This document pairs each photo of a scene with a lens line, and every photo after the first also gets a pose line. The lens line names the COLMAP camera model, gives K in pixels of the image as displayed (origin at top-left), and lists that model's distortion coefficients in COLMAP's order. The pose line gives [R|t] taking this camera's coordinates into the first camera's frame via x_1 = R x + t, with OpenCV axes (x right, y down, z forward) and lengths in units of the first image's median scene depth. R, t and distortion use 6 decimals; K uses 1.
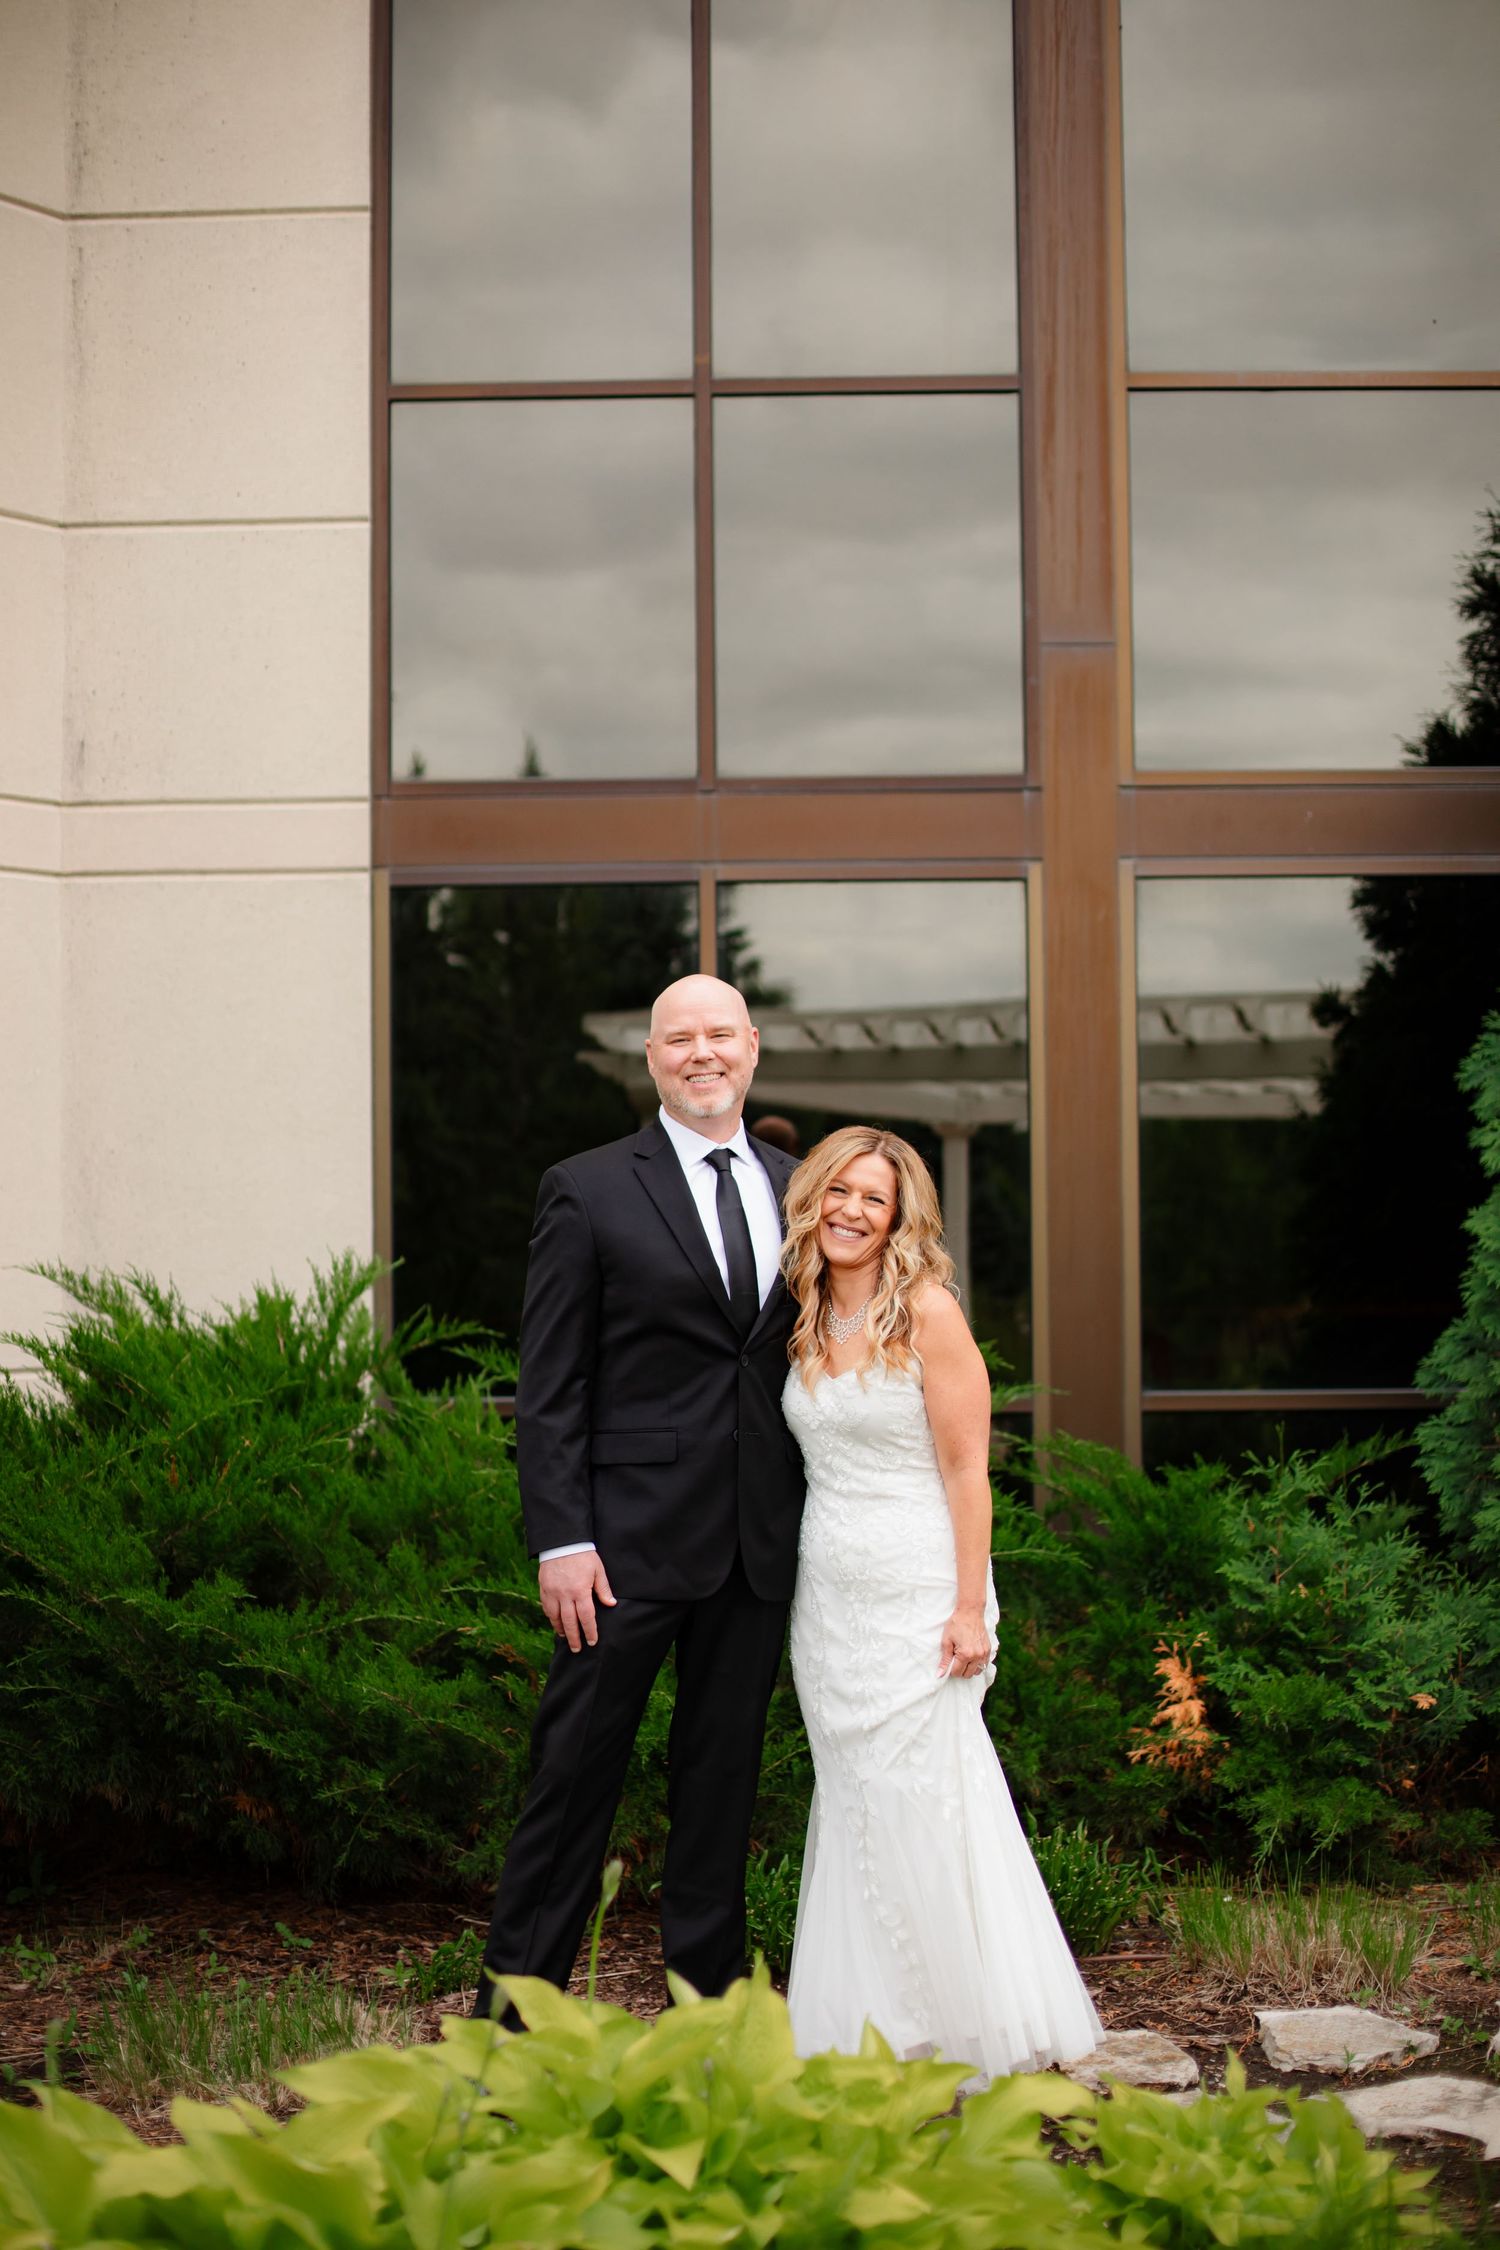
lens RADIAL K [[3234.3, 0, 743.7], [0, 3234.3, 1120.6], [0, 0, 1]] dist [-0.117372, -0.024888]
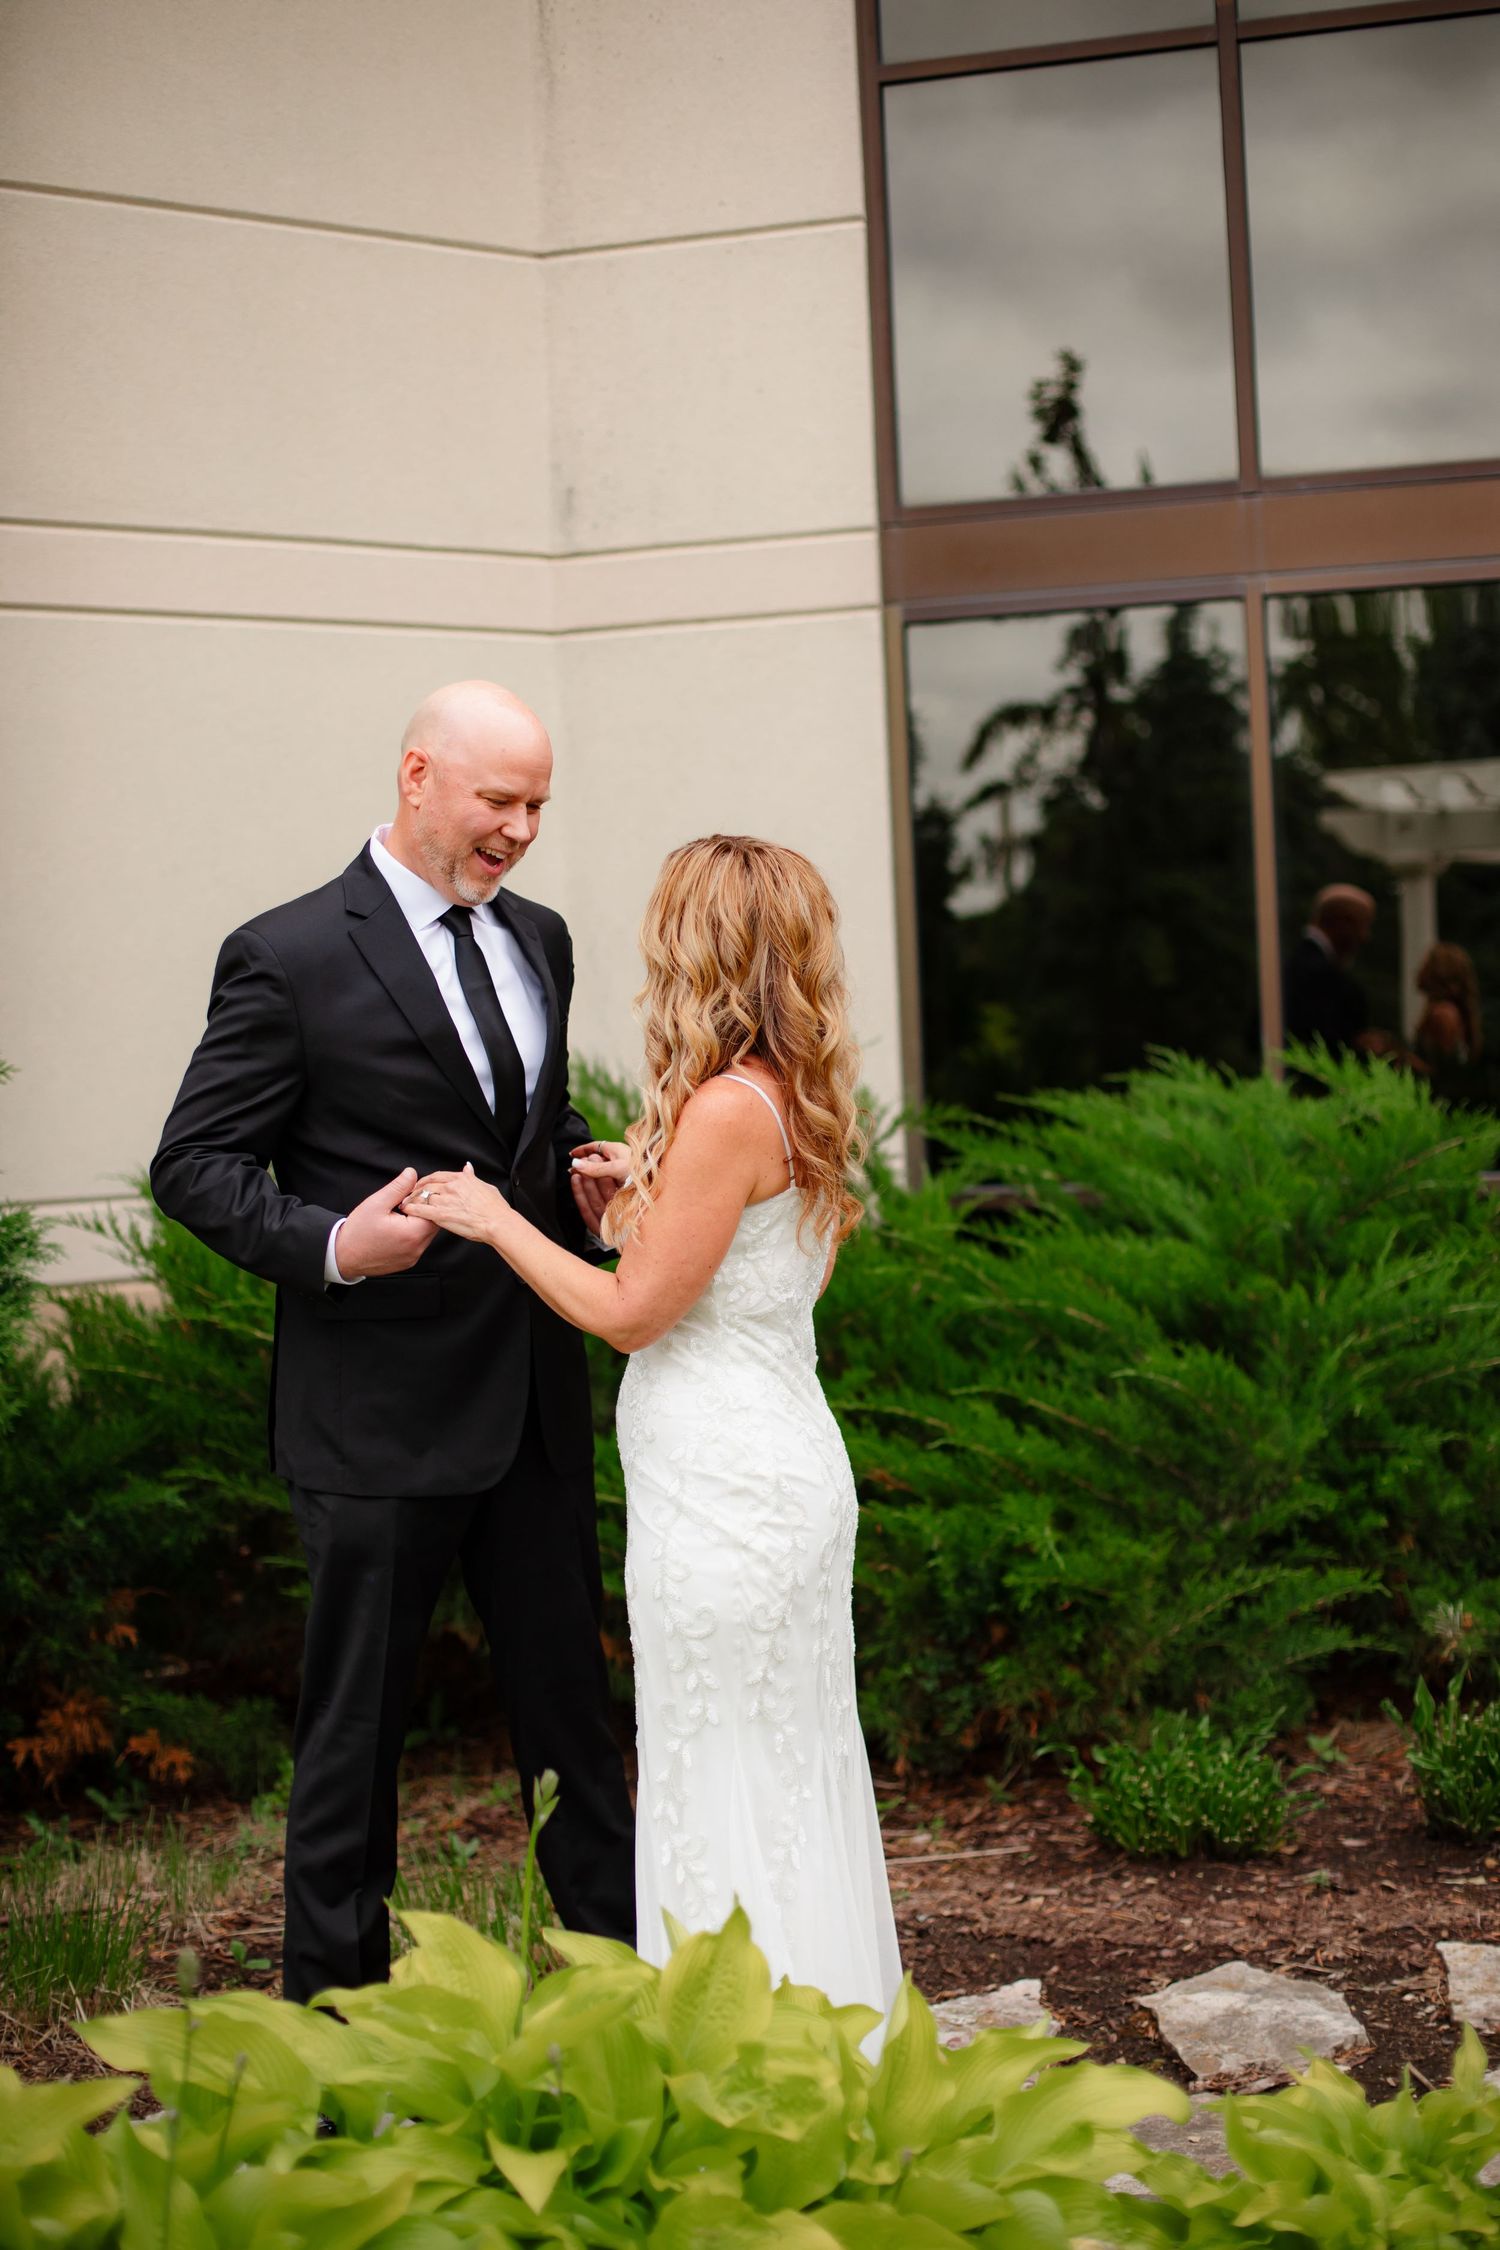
lens RADIAL K [[3244.7, 0, 749.7], [0, 3244.7, 1096.3], [0, 0, 1]] dist [-0.143046, 0.107673]
pose [[0.961342, -0.025025, -0.274219, 0.093883], [0.040097, 0.997969, 0.049494, 0.012833], [0.272424, -0.058576, 0.960393, 0.113625]]
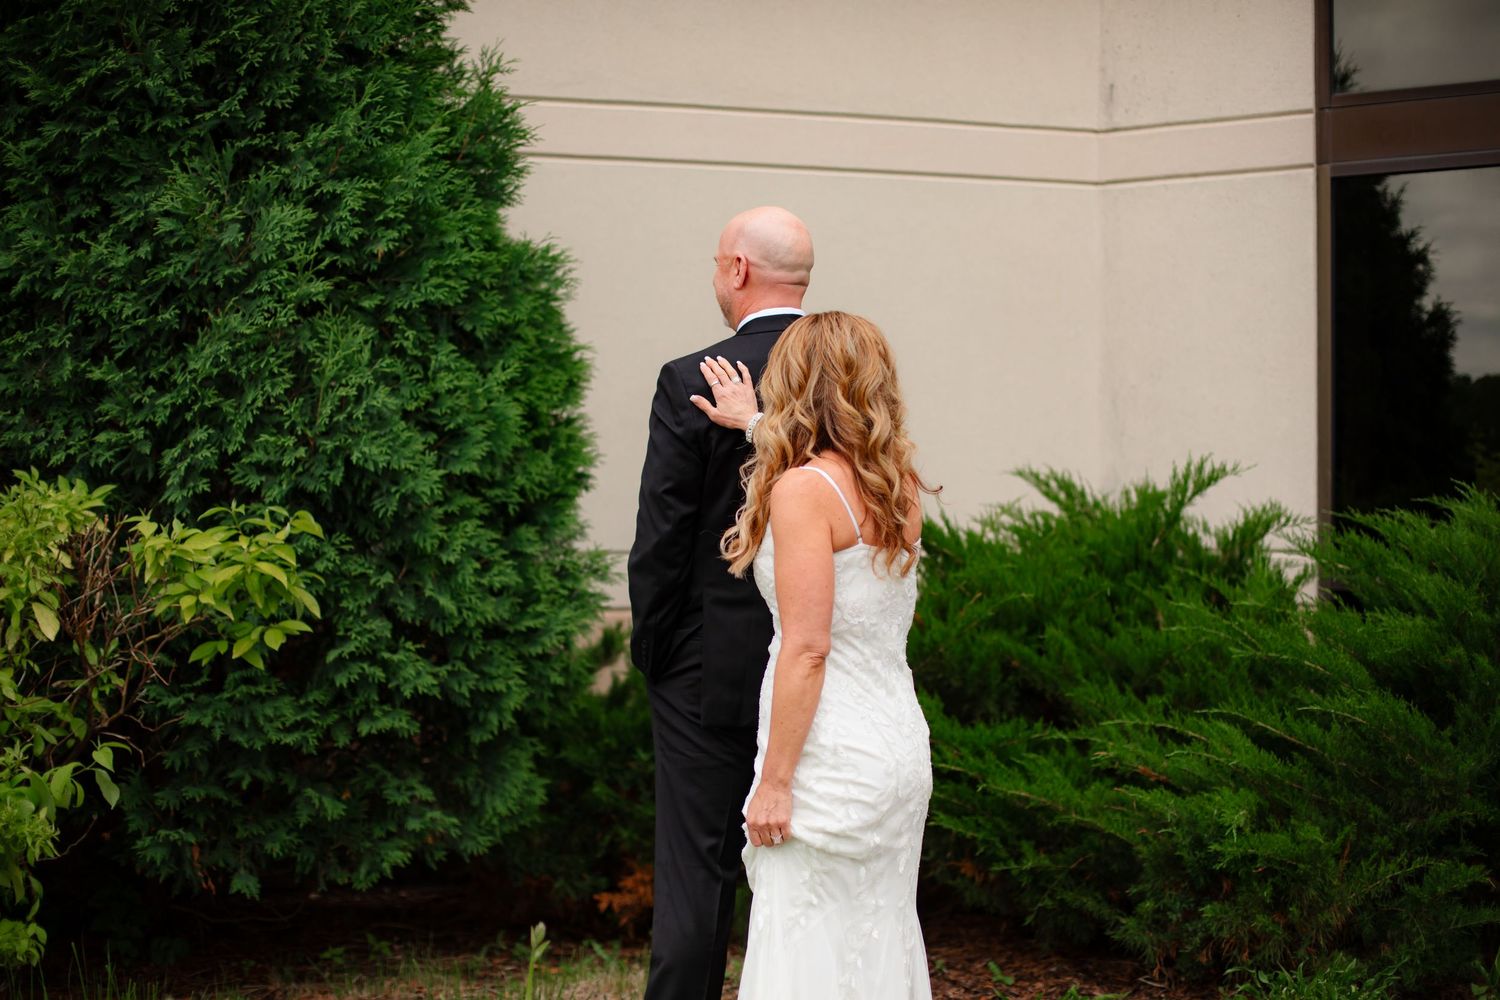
lens RADIAL K [[2156.2, 0, 746.6], [0, 2156.2, 498.4], [0, 0, 1]] dist [-0.117372, -0.024888]
pose [[0.813335, 0.015400, -0.581591, 0.195774], [0.009135, 0.999188, 0.039234, 0.019497], [0.581723, -0.037223, 0.812535, 0.173563]]
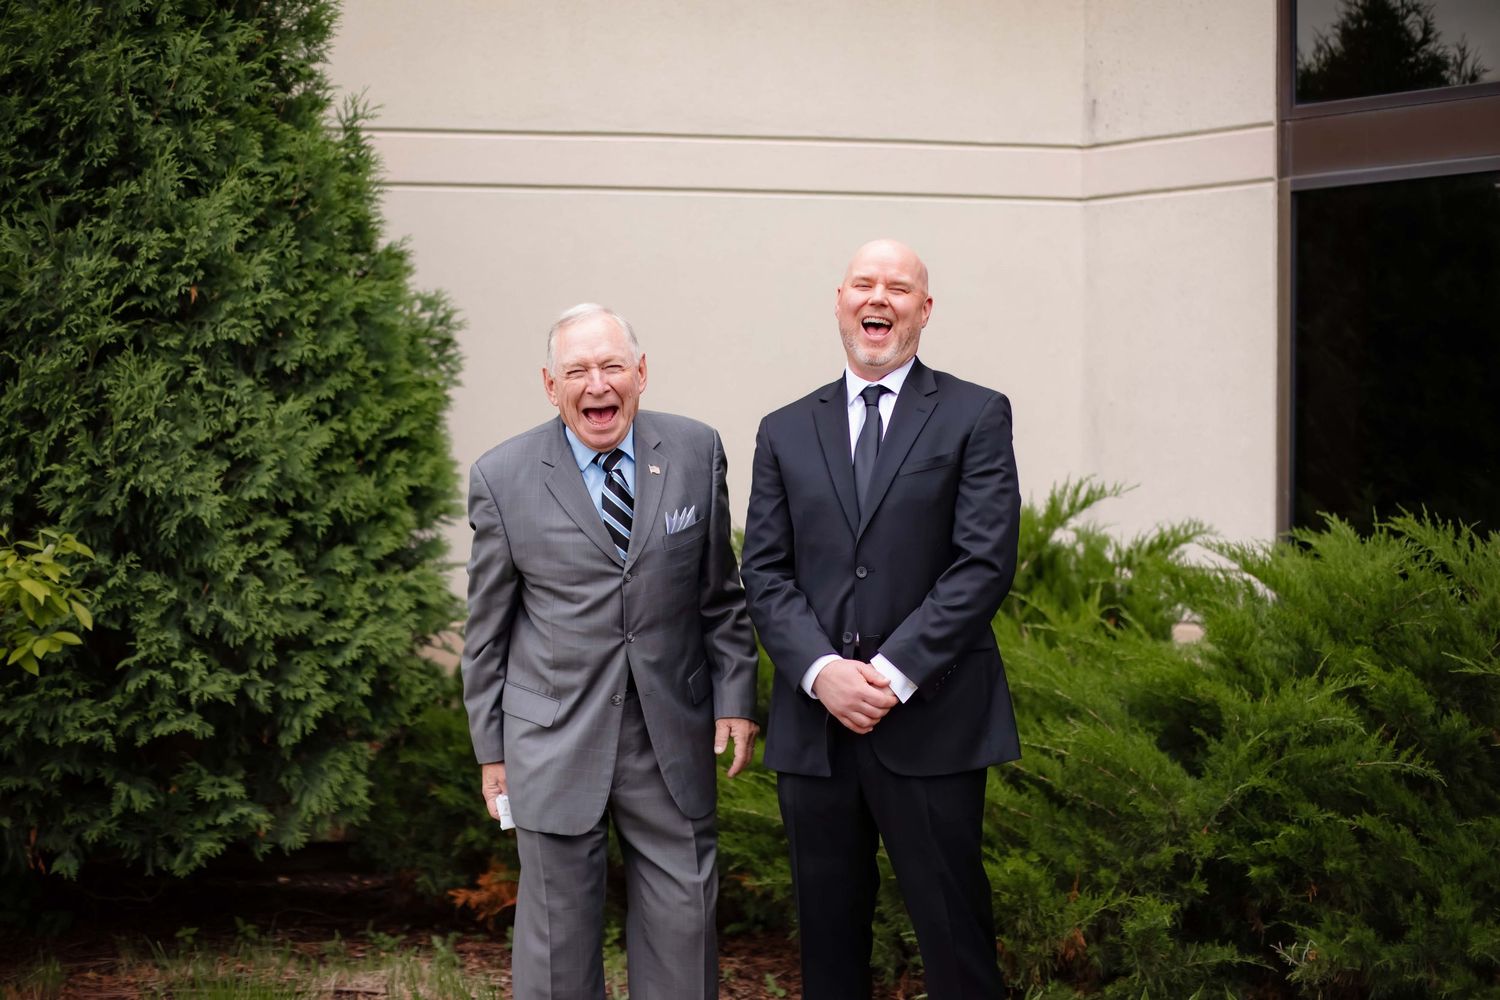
lens RADIAL K [[2163.1, 0, 754.4], [0, 2163.1, 502.3], [0, 0, 1]] dist [-0.143046, 0.107673]
pose [[0.689335, 0.025405, -0.723997, 0.352070], [0.009425, 0.998986, 0.044028, 0.009729], [0.724381, -0.037174, 0.688396, 0.272783]]
